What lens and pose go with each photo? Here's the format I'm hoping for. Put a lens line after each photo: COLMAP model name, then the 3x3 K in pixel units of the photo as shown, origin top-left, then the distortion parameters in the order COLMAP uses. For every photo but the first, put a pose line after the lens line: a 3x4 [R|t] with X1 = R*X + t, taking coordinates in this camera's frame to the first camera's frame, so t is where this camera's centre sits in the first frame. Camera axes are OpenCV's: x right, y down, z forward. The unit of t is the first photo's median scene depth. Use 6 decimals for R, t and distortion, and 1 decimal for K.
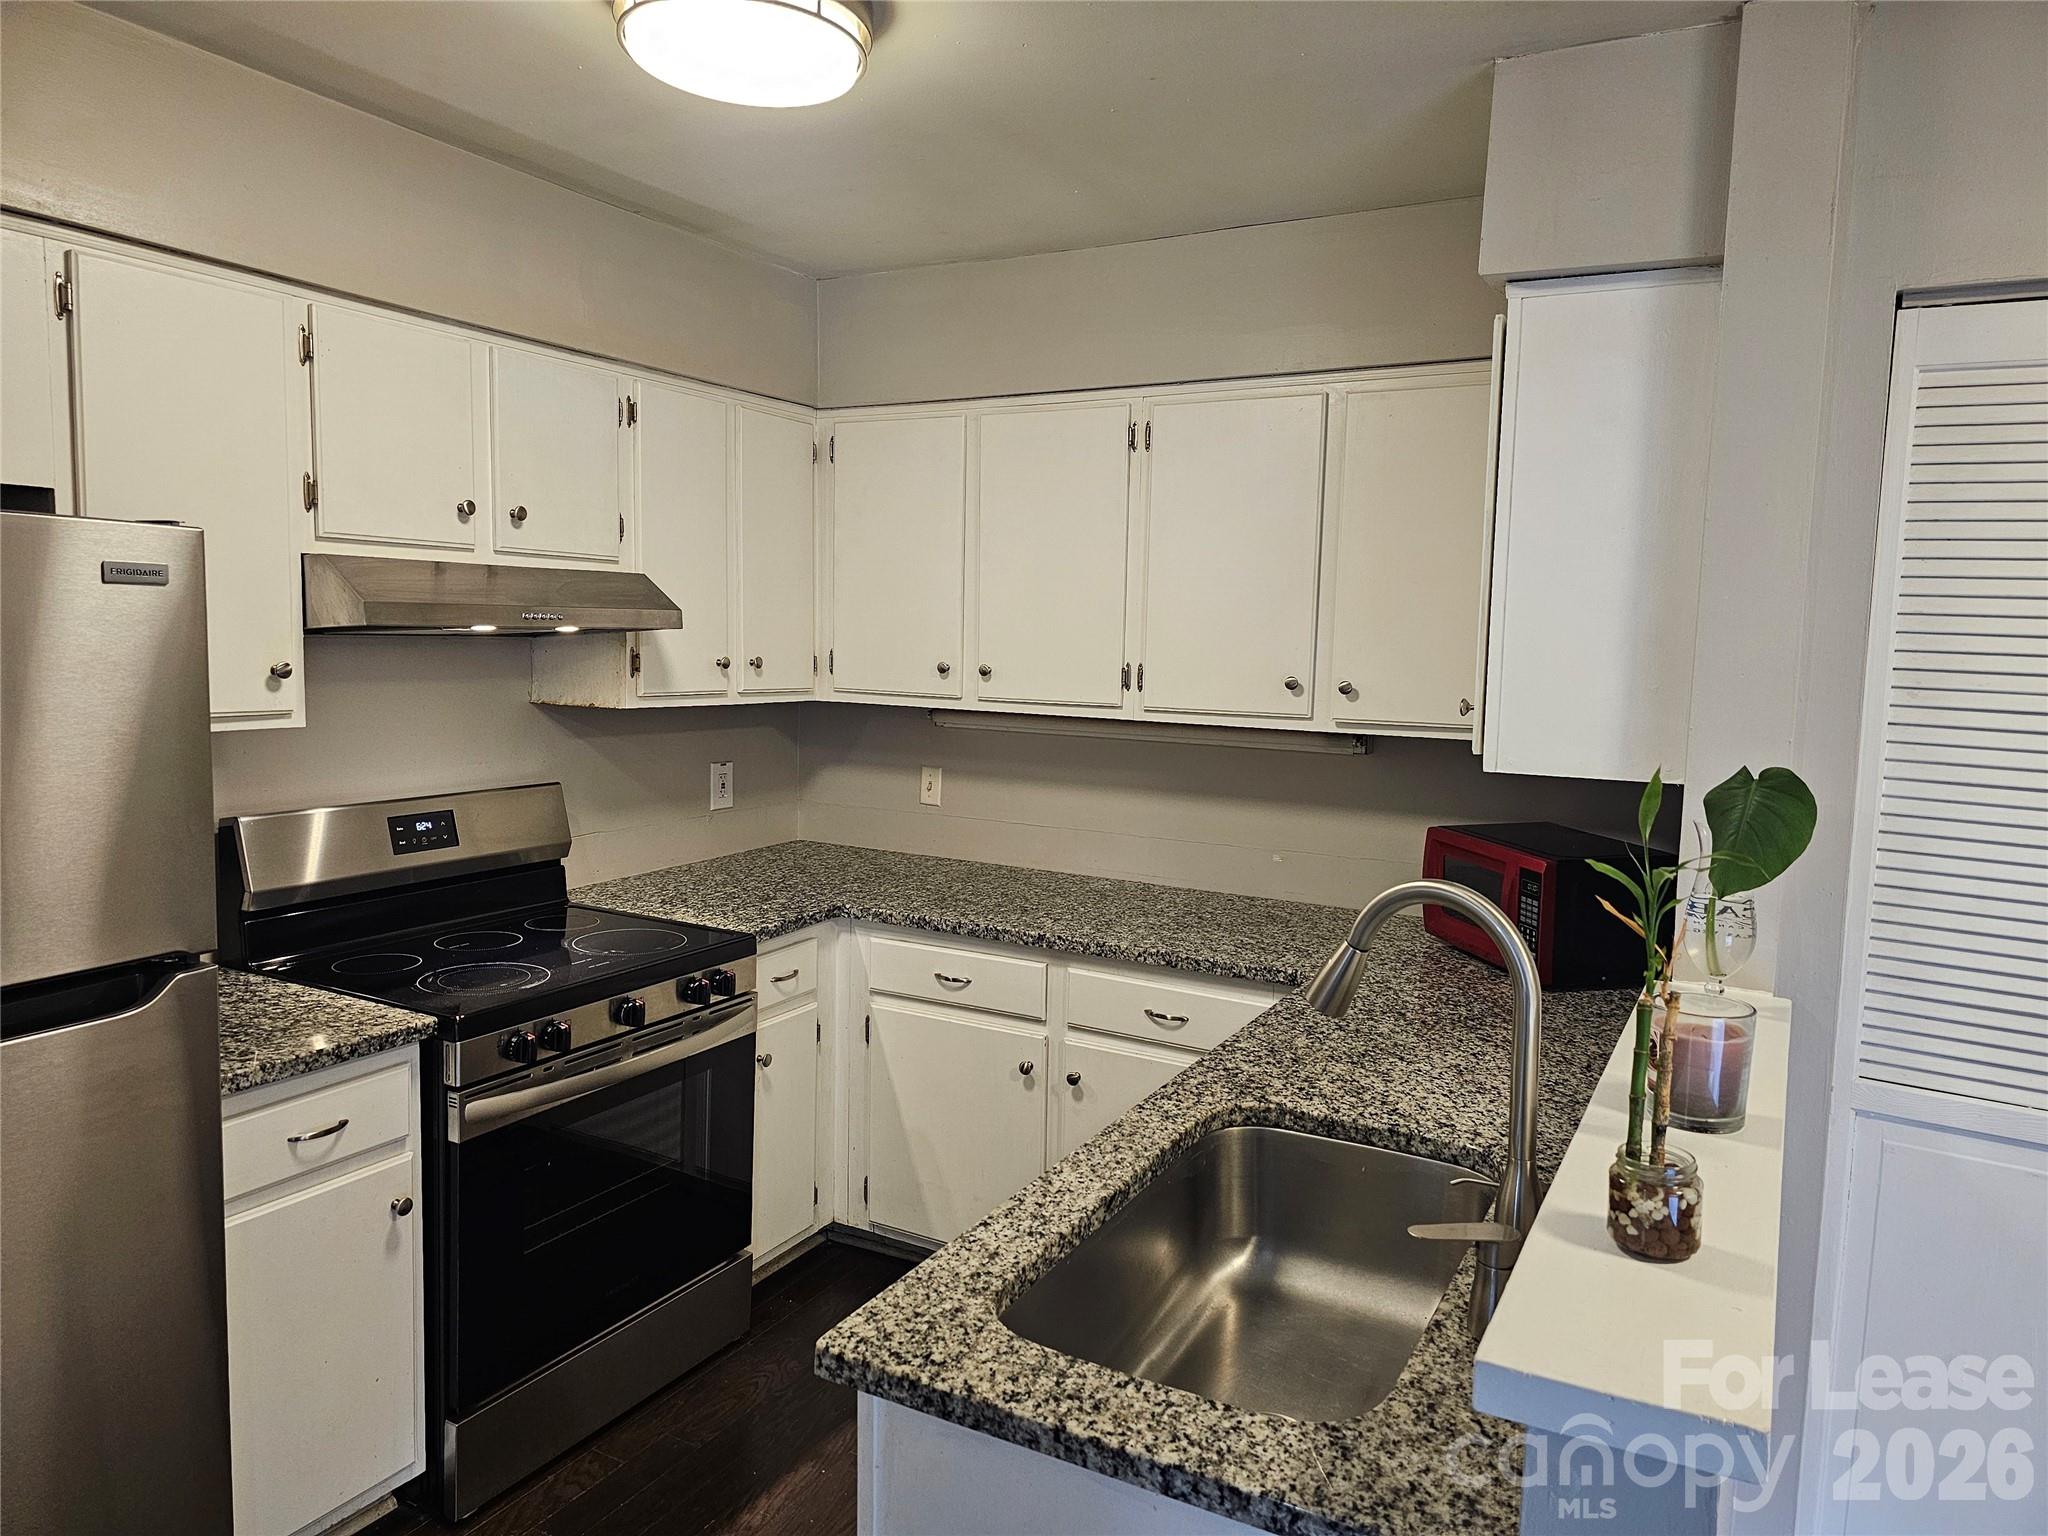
lens RADIAL K [[1362.9, 0, 1025.7], [0, 1362.9, 758.7], [0, 0, 1]] dist [0.088409, -0.106214]
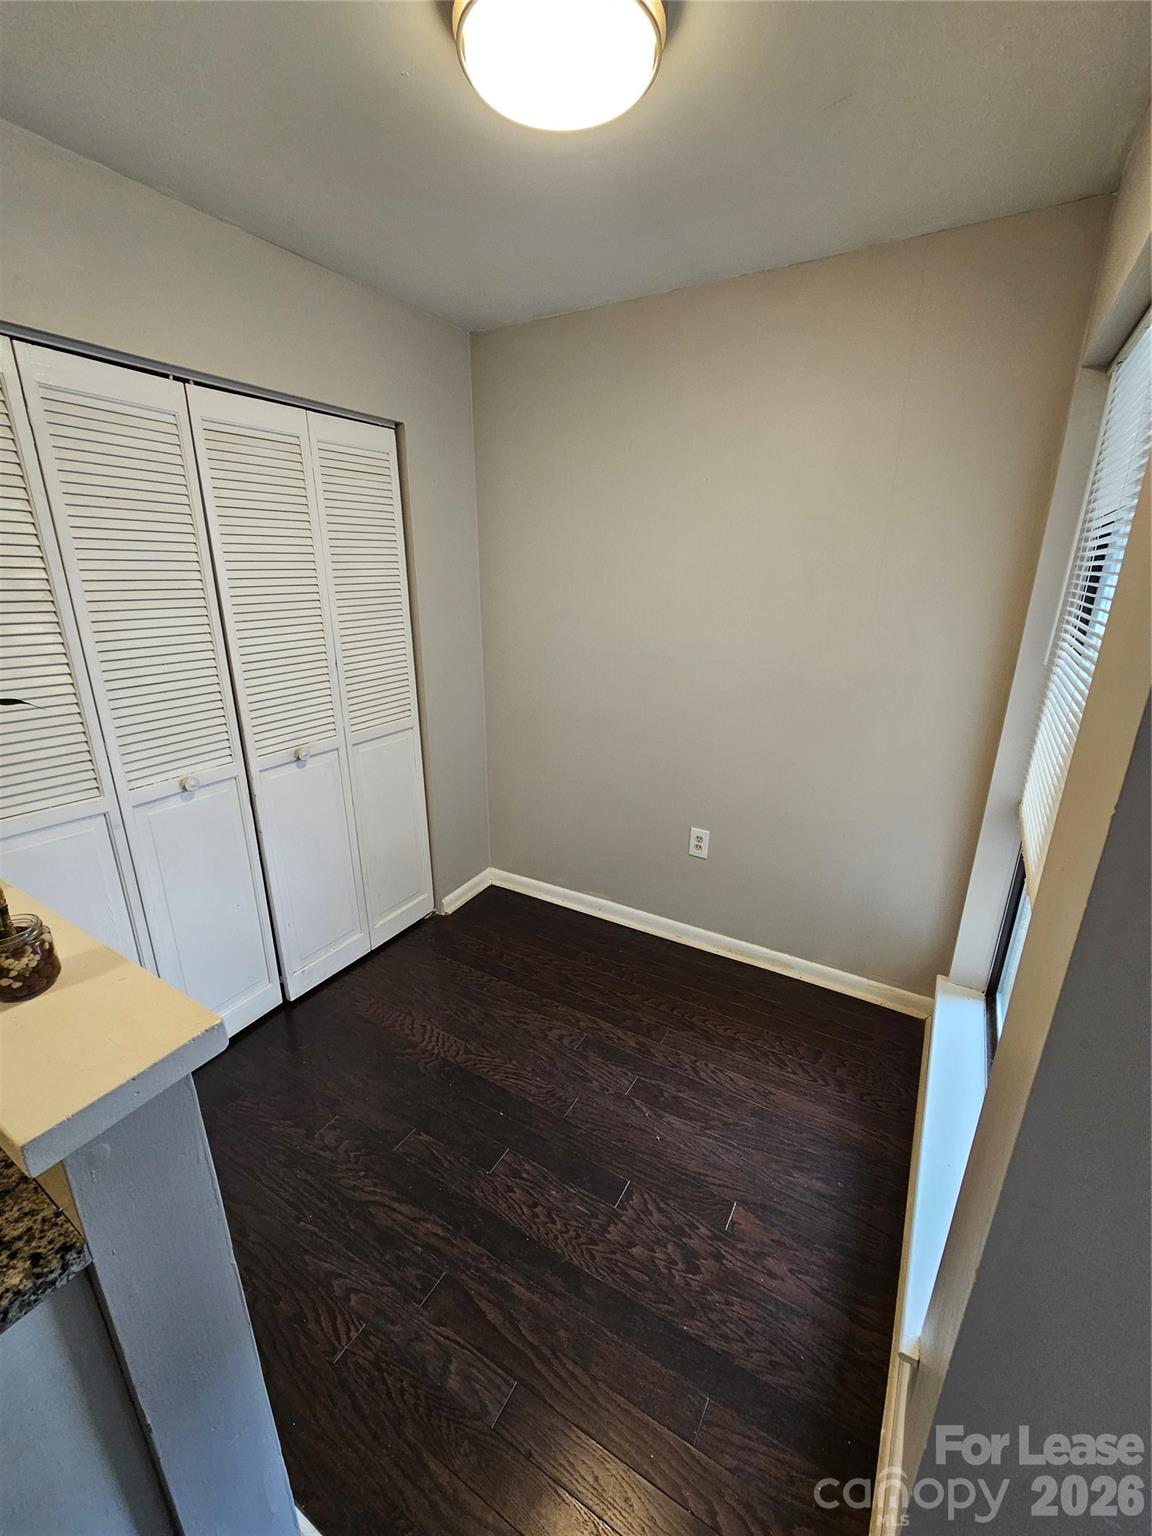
lens RADIAL K [[628.3, 0, 577.5], [0, 628.3, 767.6], [0, 0, 1]] dist [-0.003615, 0.000726]
pose [[0.033831, -0.325961, 0.944778, -0.027771], [0.092063, 0.942316, 0.321815, -0.005266], [-0.995178, 0.076092, 0.061888, 0.177948]]
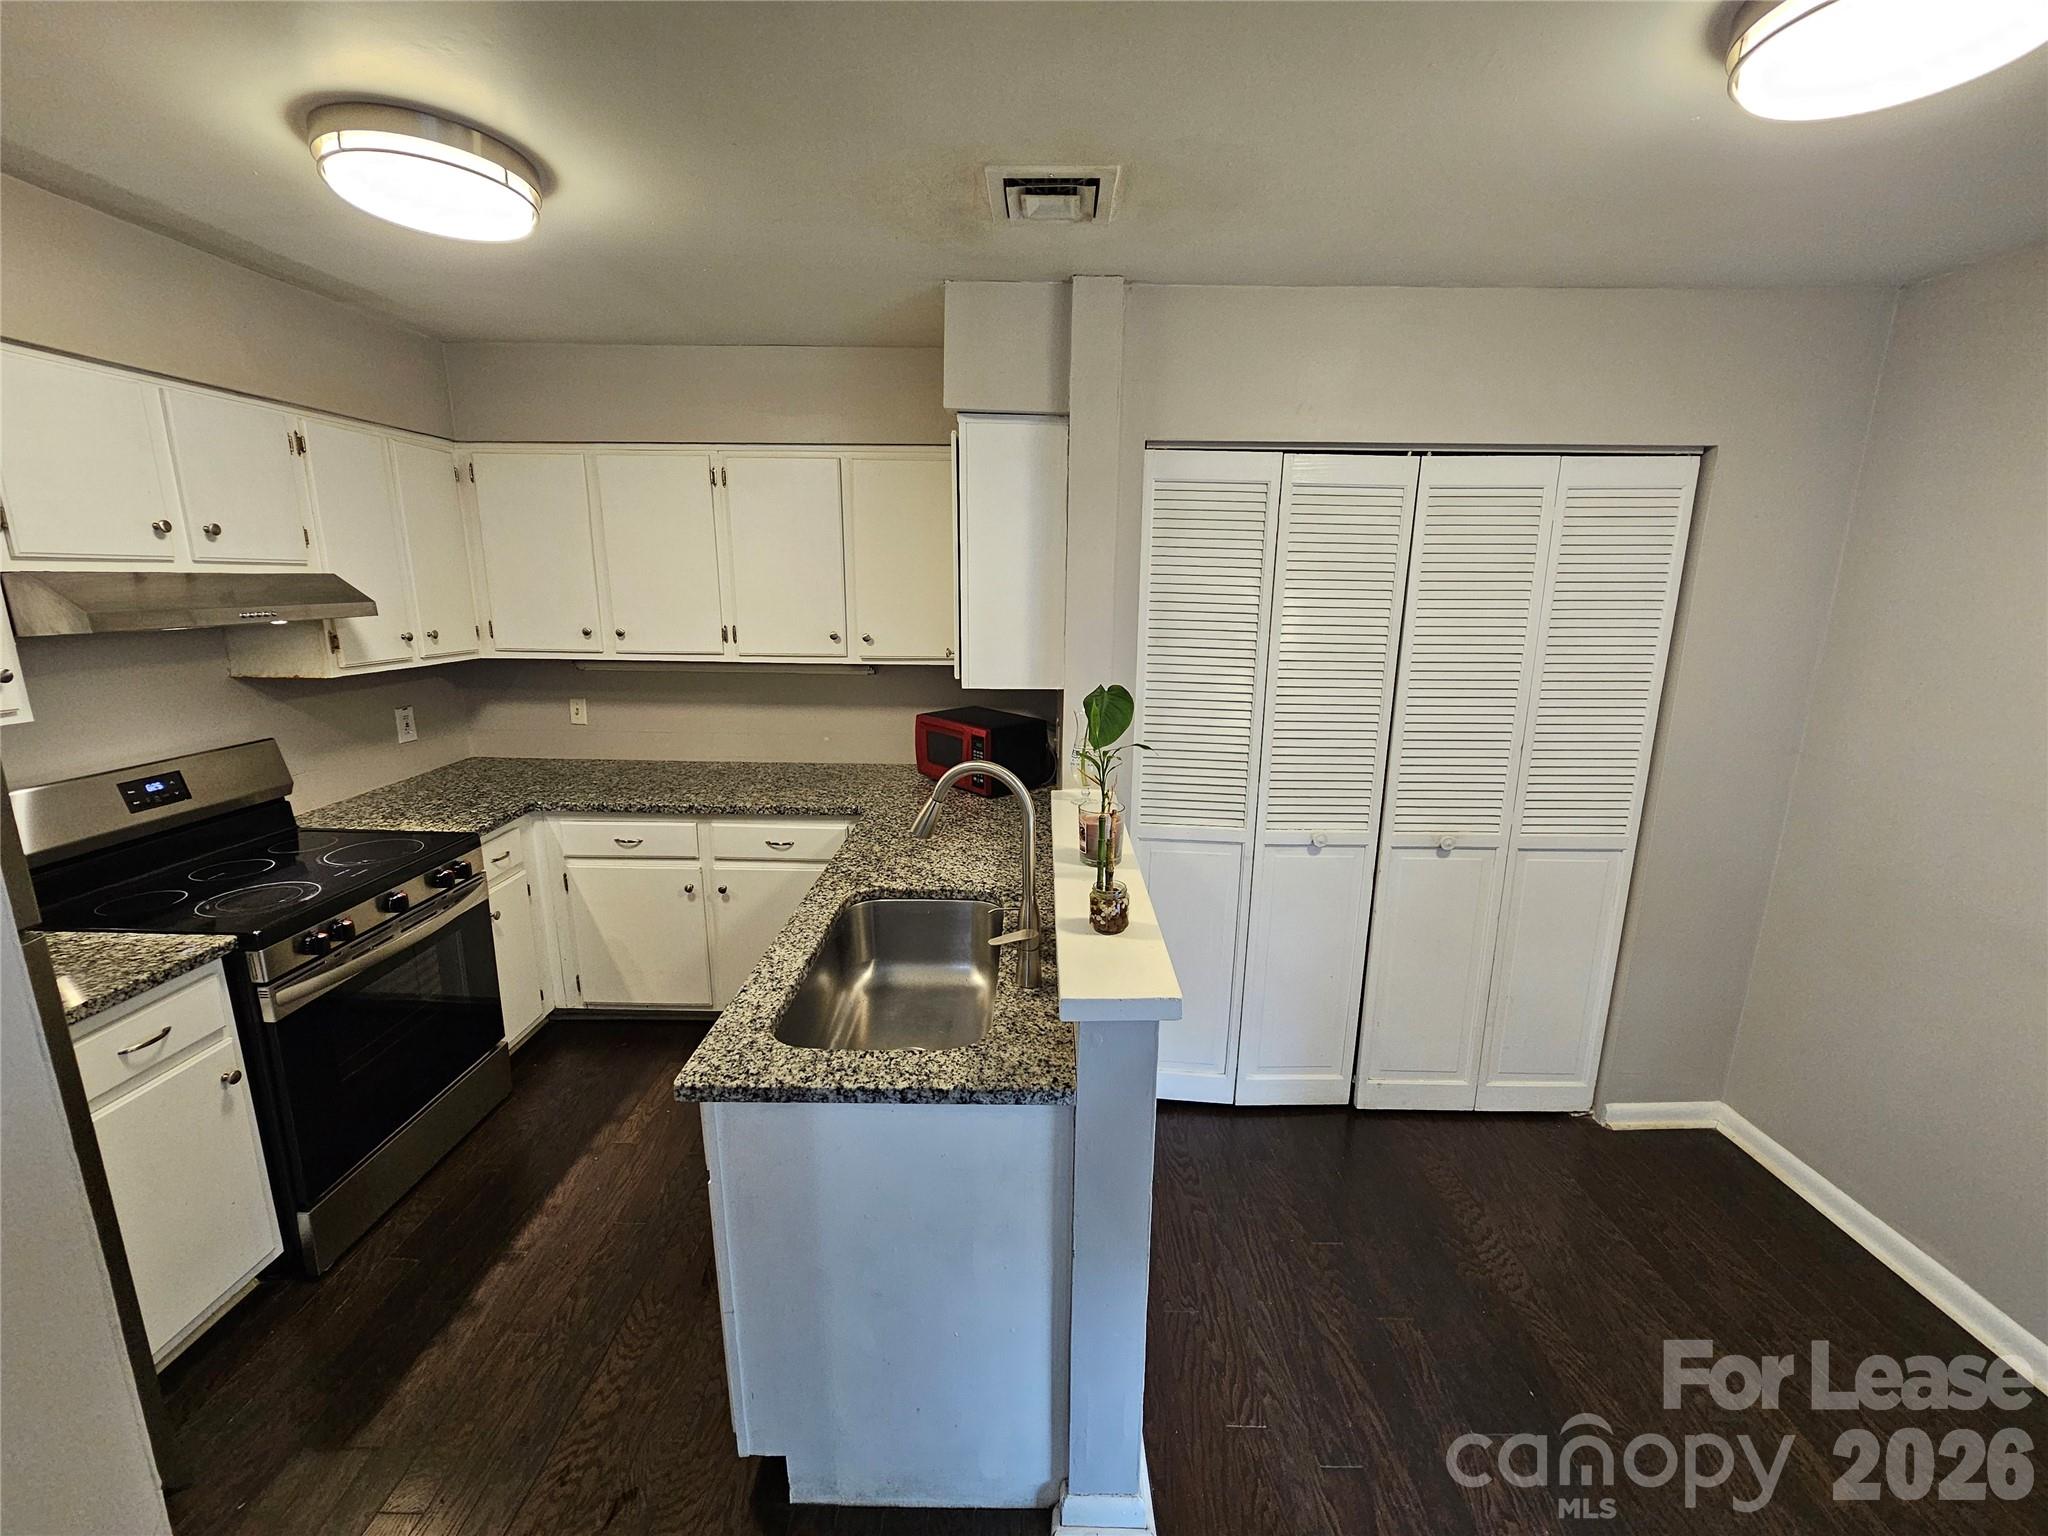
lens RADIAL K [[837.7, 0, 1024.4], [0, 837.7, 763.2], [0, 0, 1]] dist [-0.003615, 0.000726]
pose [[0.880445, -0.114918, 0.460011, -0.106761], [0.054688, 0.988322, 0.142229, -0.041863], [-0.470984, -0.100068, 0.876448, -0.022943]]
